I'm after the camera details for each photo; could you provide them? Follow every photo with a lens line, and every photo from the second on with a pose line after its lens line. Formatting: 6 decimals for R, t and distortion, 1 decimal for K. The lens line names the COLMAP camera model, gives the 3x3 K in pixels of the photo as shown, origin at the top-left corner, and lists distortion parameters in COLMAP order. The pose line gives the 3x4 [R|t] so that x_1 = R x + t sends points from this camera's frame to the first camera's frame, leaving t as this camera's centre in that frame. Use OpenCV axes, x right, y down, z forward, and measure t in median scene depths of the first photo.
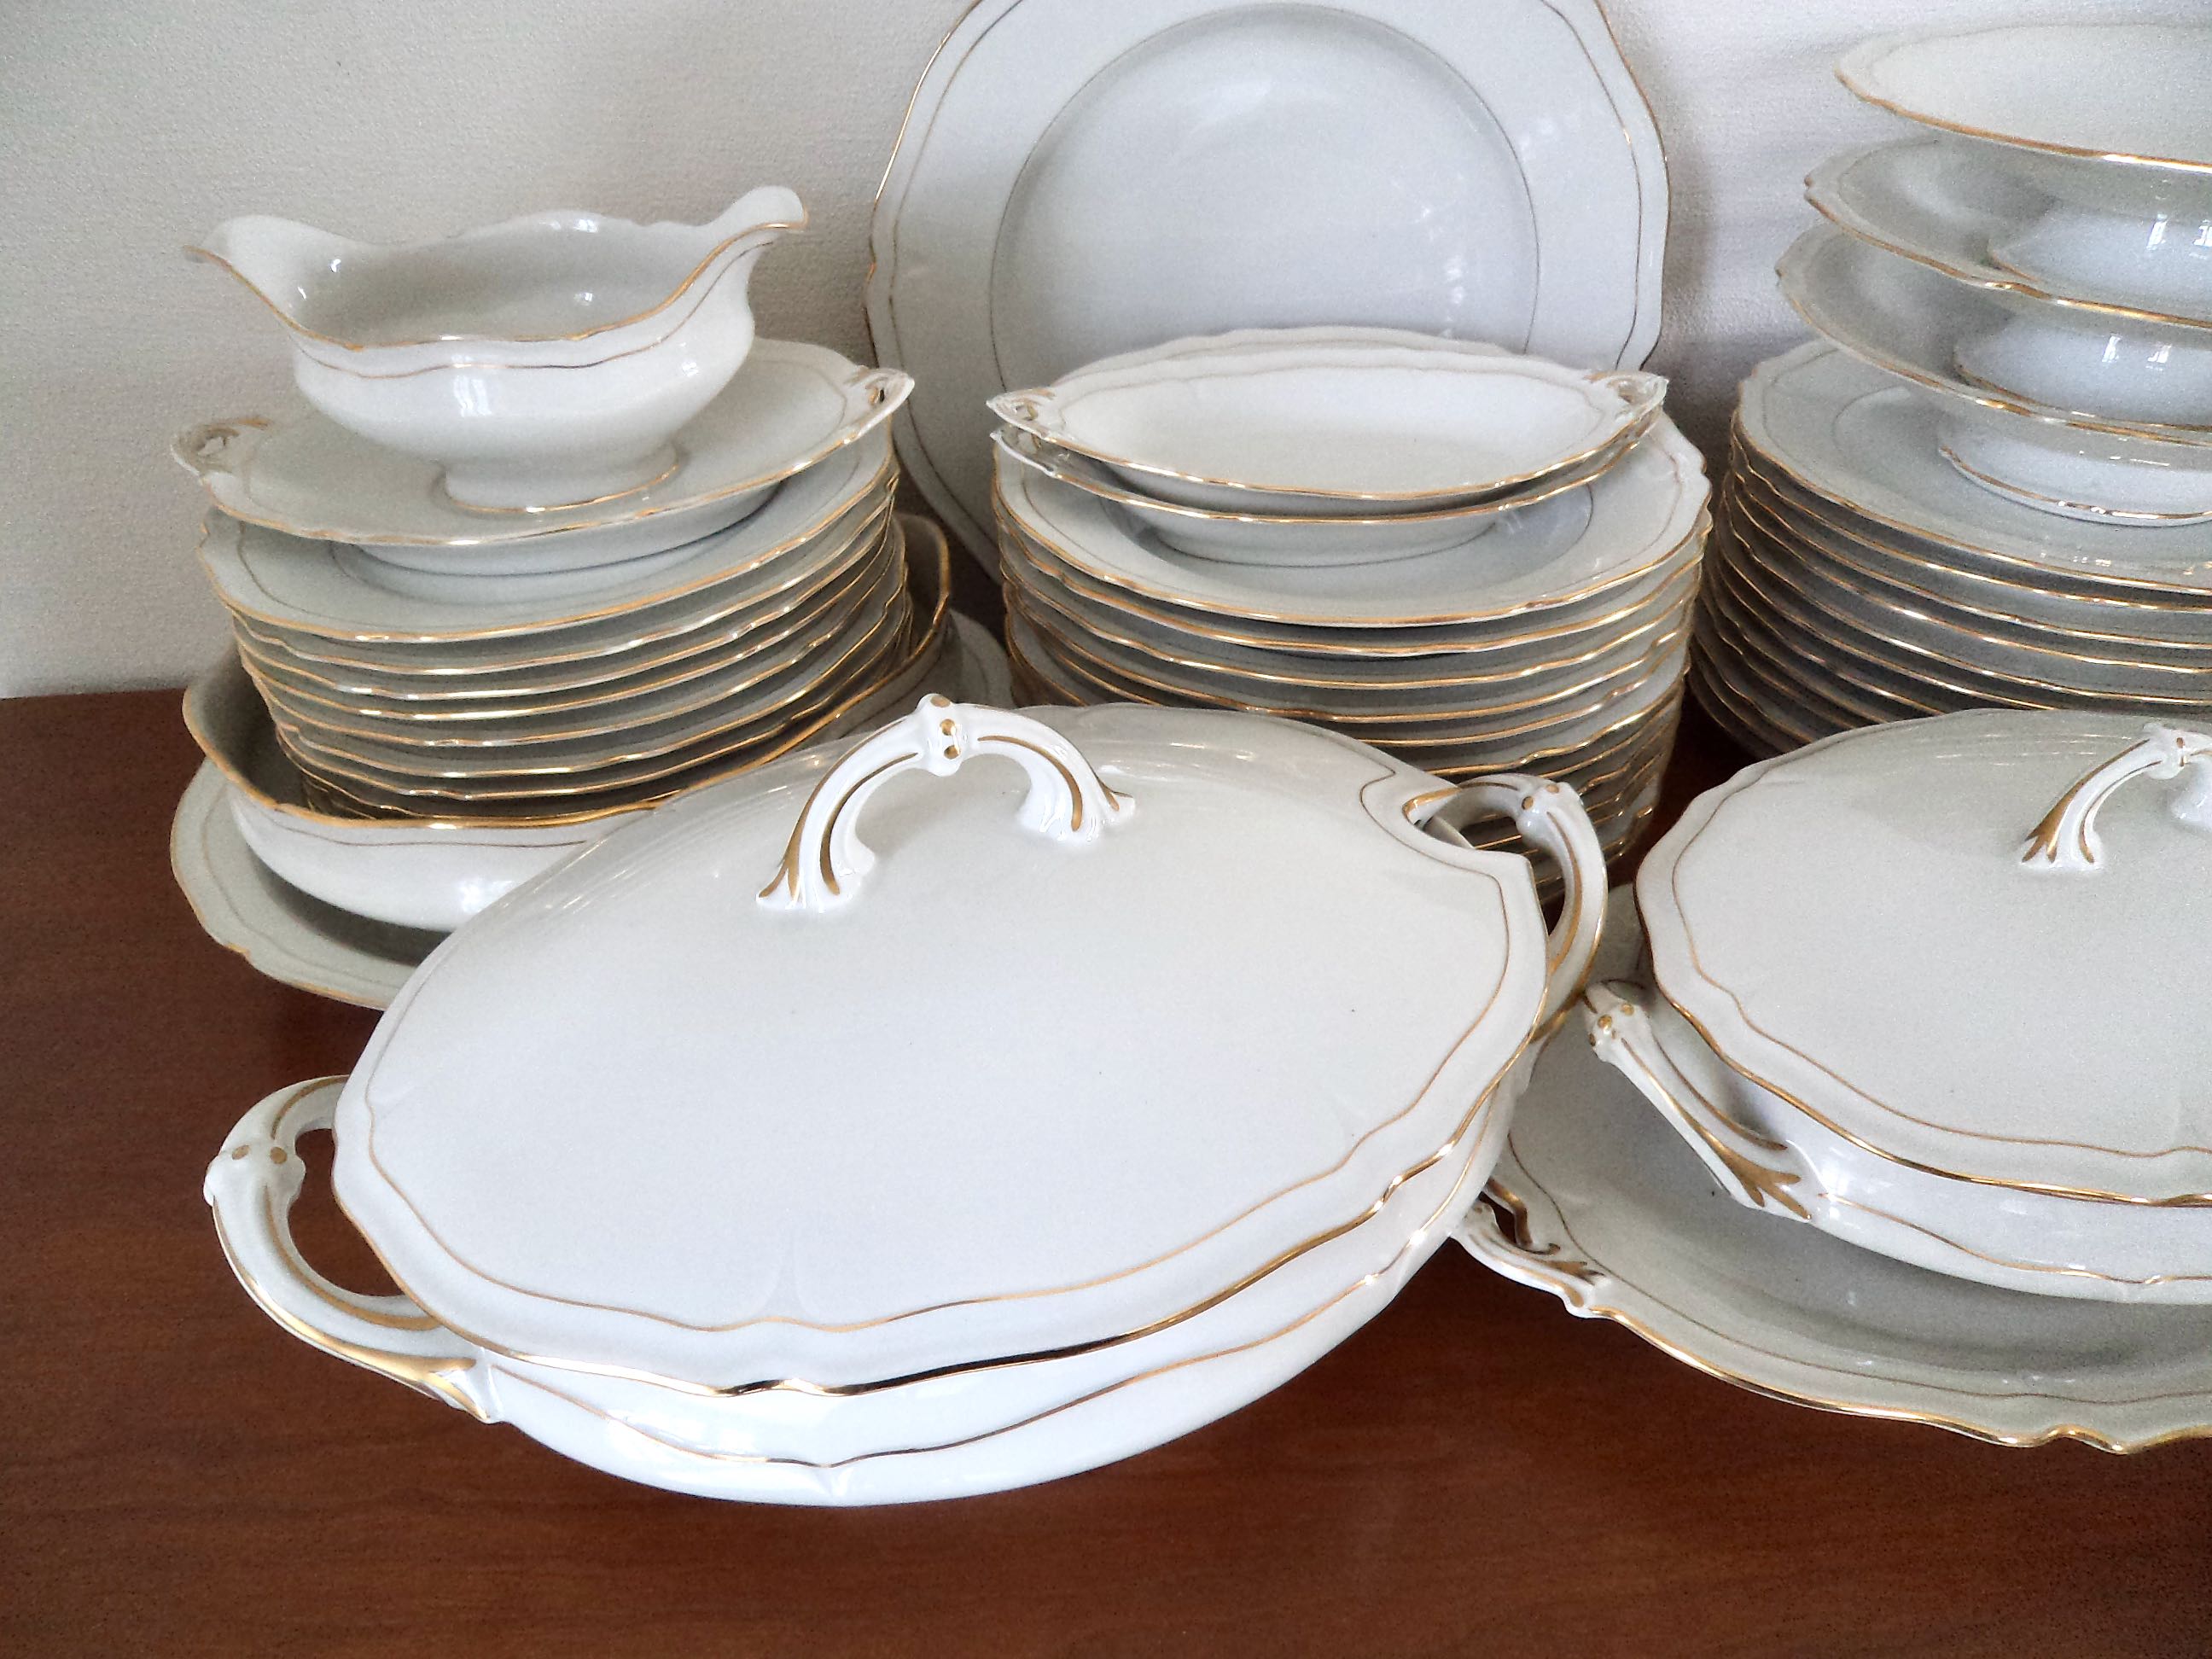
lens RADIAL K [[1510.8, 0, 1106.0], [0, 1510.8, 829.5], [0, 0, 1]] dist [-0.026351, -0.001521]
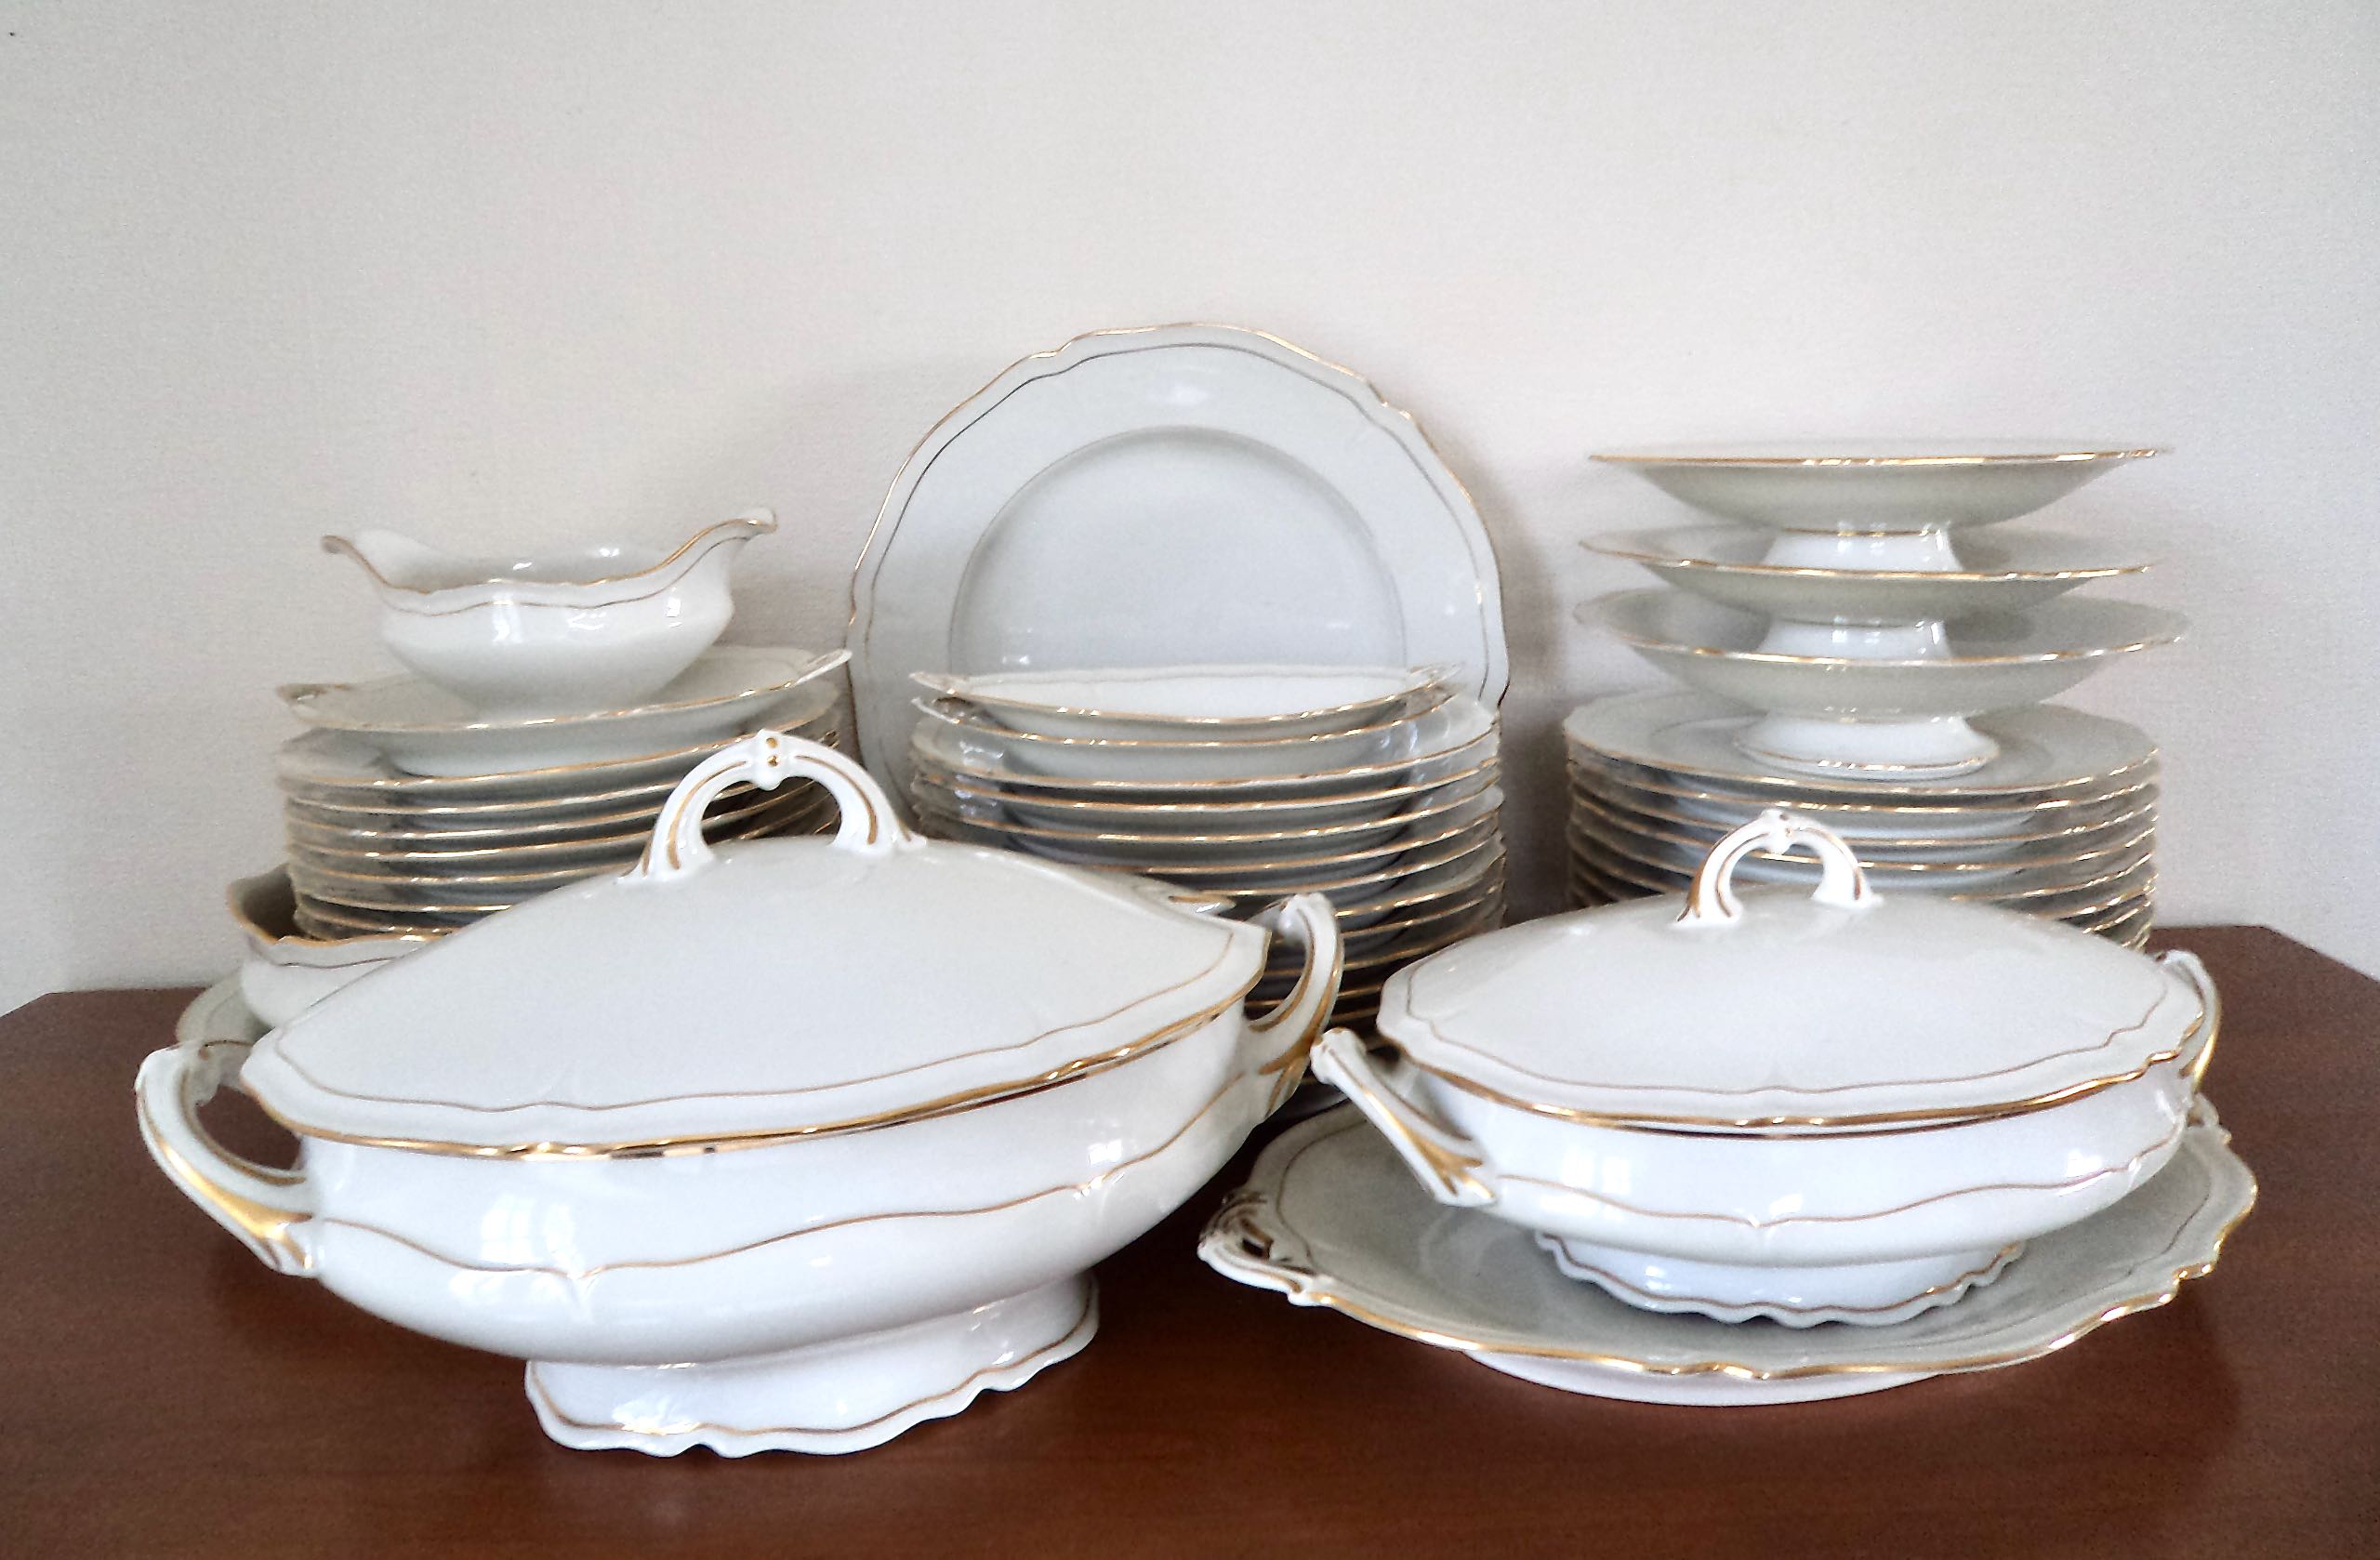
lens RADIAL K [[1767.0, 0, 1190.0], [0, 1767.0, 780.0], [0, 0, 1]] dist [-0.048621, -0.001690]
pose [[0.997524, 0.004951, -0.070146, 0.260871], [-0.036186, 0.891450, -0.451672, 0.455176], [0.060296, 0.453092, 0.889422, -0.254113]]
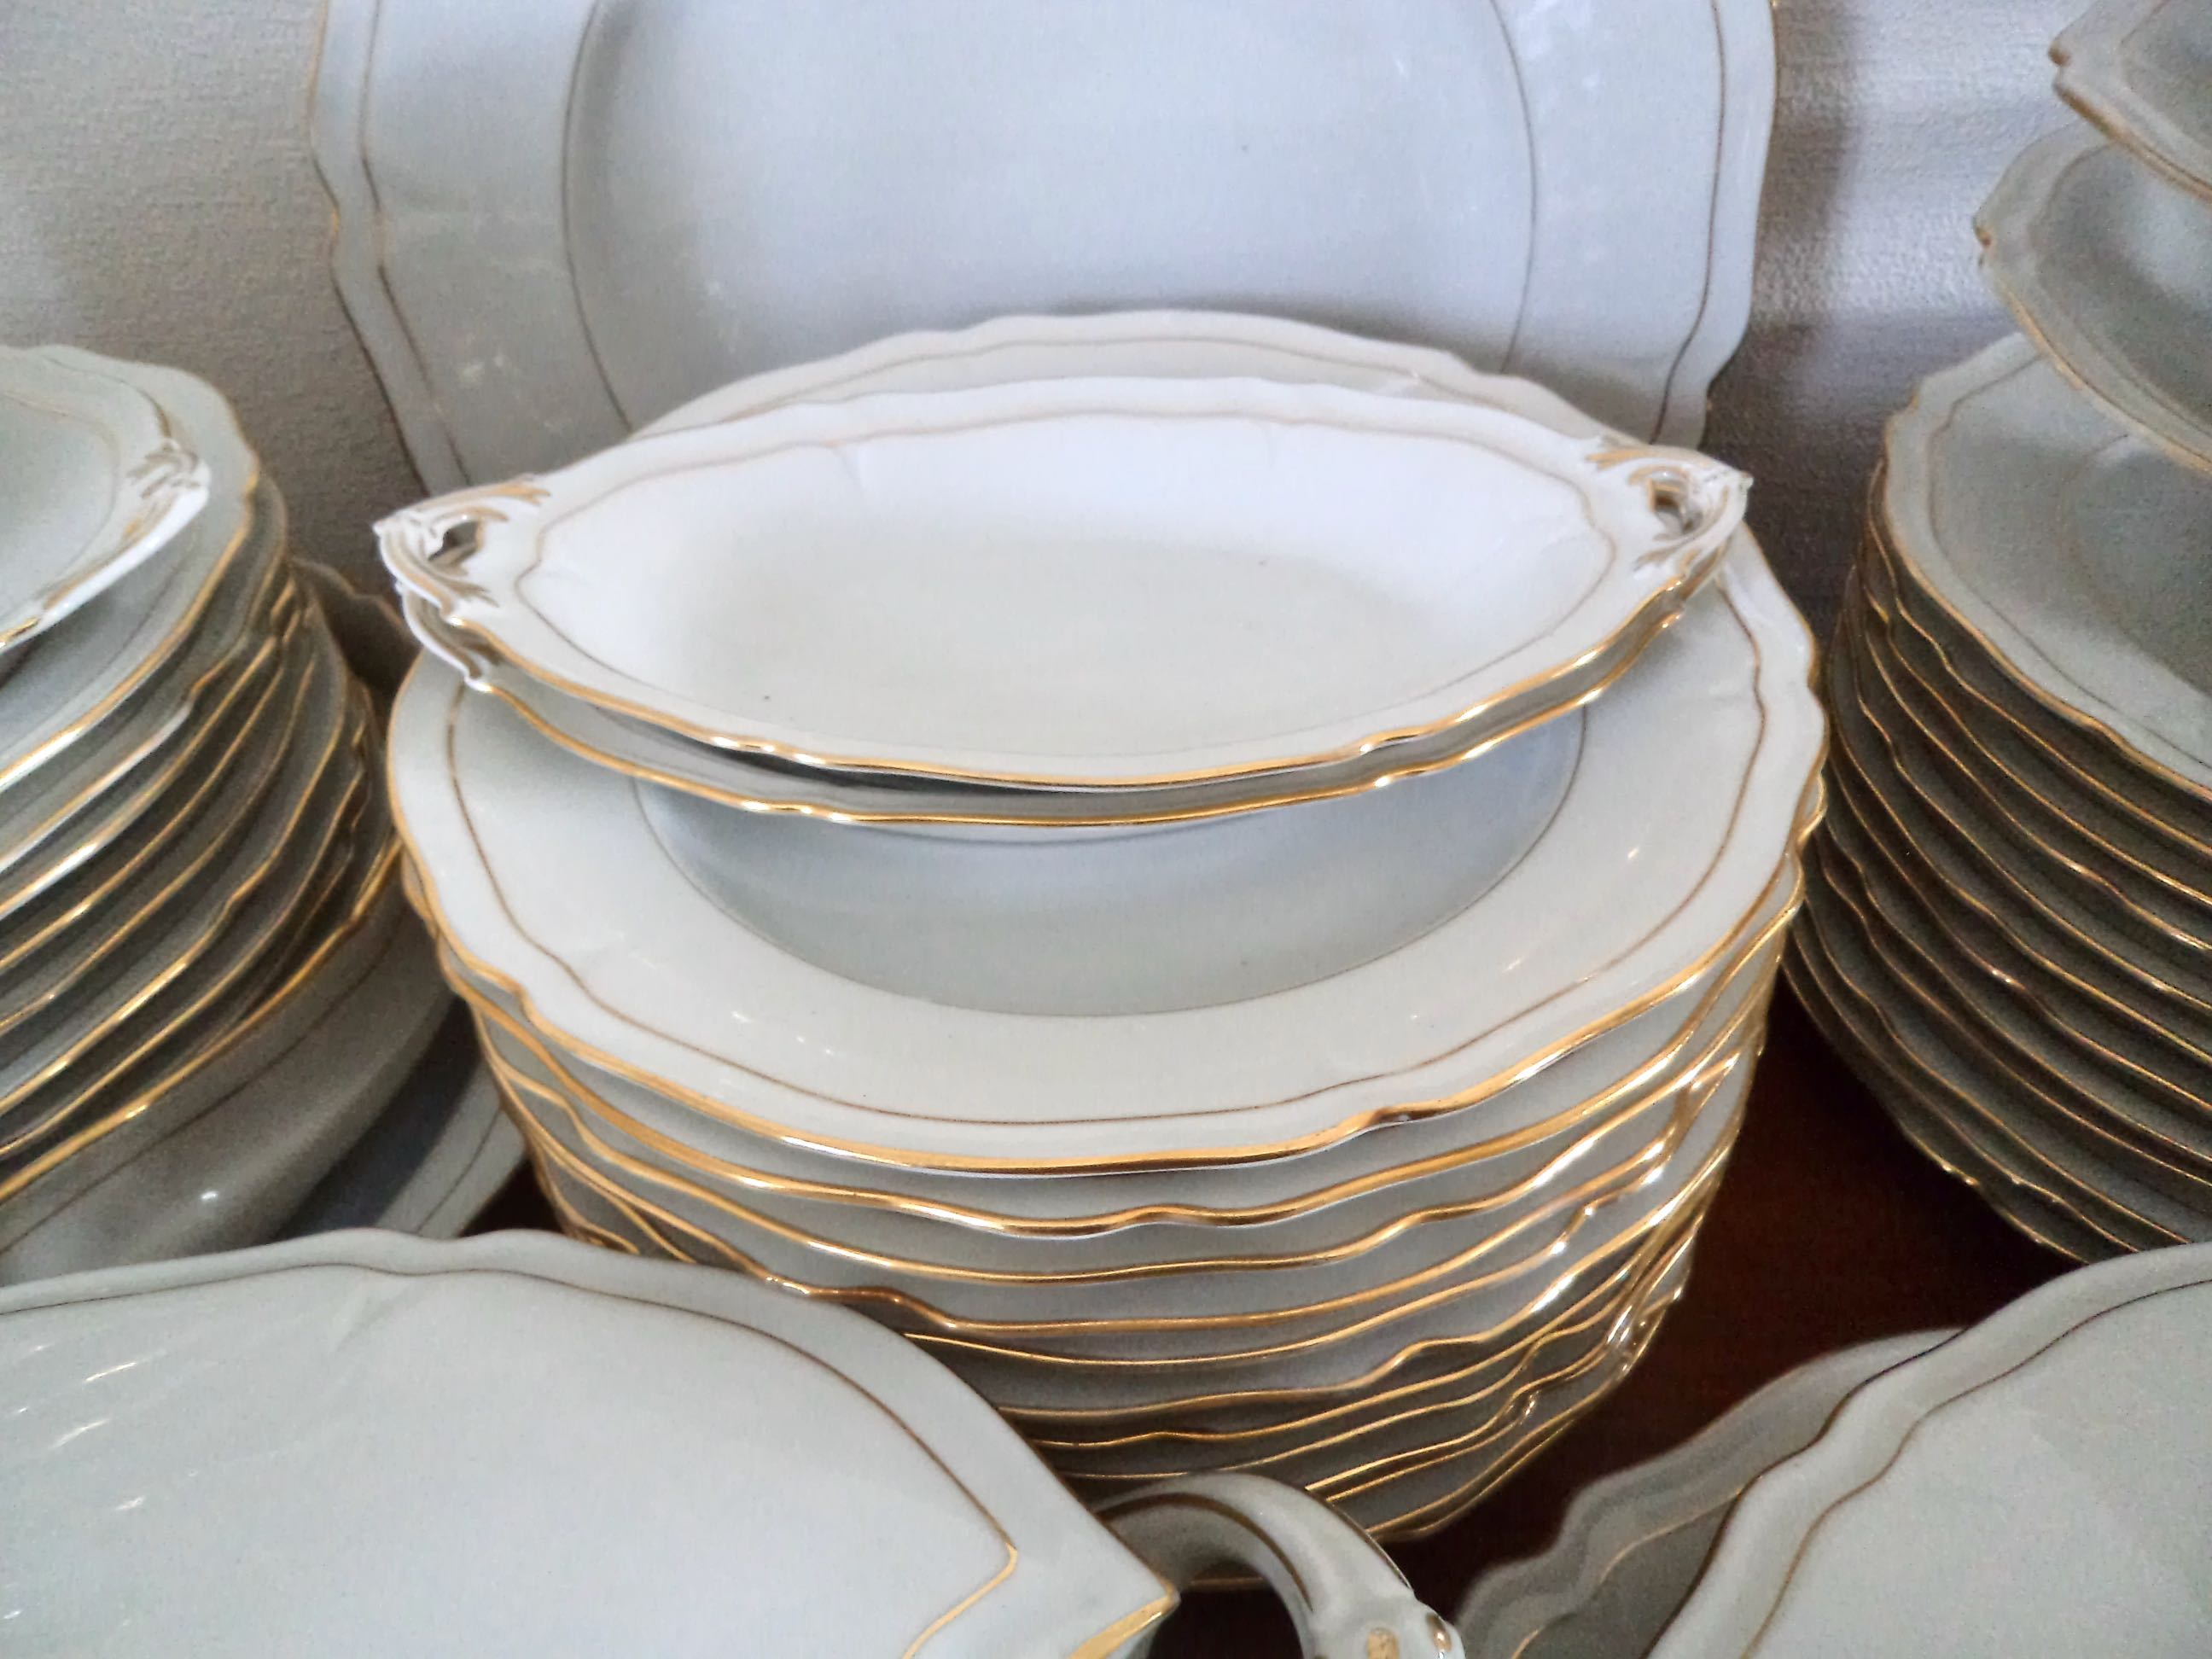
lens RADIAL K [[1510.8, 0, 1106.0], [0, 1510.8, 829.5], [0, 0, 1]] dist [-0.026351, -0.001521]
pose [[0.998839, 0.019596, -0.044014, 0.187333], [-0.015328, 0.995330, 0.095308, -0.229459], [0.045676, -0.094522, 0.994474, 0.491804]]
